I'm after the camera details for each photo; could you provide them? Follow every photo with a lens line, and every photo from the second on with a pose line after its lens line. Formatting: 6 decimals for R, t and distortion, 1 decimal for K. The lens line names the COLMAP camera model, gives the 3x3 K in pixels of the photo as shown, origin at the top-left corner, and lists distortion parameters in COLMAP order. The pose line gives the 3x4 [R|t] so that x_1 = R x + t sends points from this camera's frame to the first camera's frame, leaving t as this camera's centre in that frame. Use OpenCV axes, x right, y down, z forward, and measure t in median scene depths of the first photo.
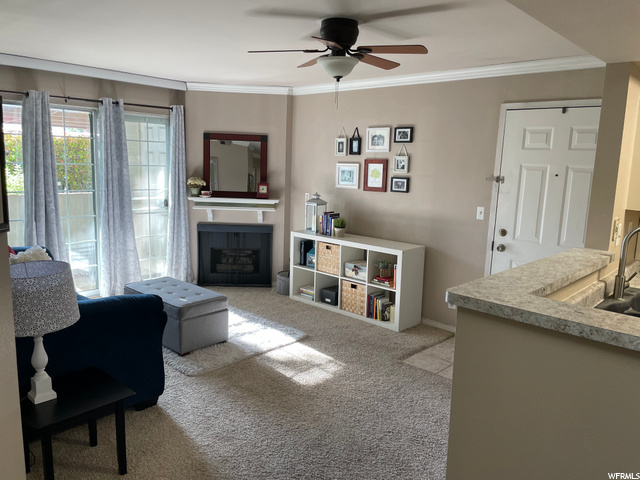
lens RADIAL K [[496.0, 0, 329.4], [0, 496.0, 238.0], [0, 0, 1]] dist [0.041354, -0.039194]
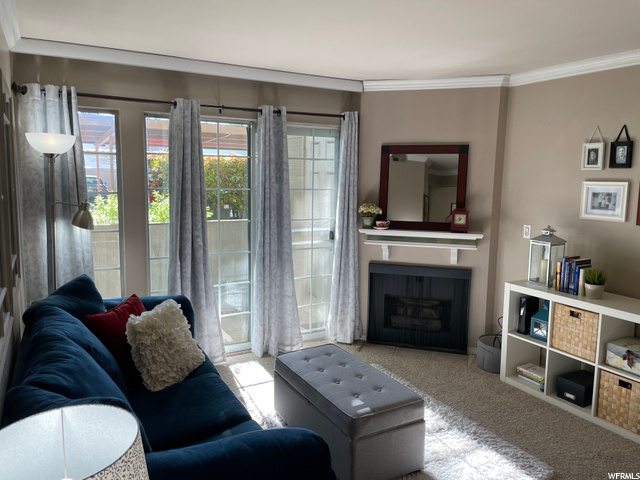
lens RADIAL K [[496.0, 0, 317.8], [0, 496.0, 238.6], [0, 0, 1]] dist [0.041354, -0.039194]
pose [[0.944142, 0.021013, -0.328868, -0.098547], [-0.032918, 0.998987, -0.030672, -0.044785], [0.327890, 0.039785, 0.943878, 0.272003]]
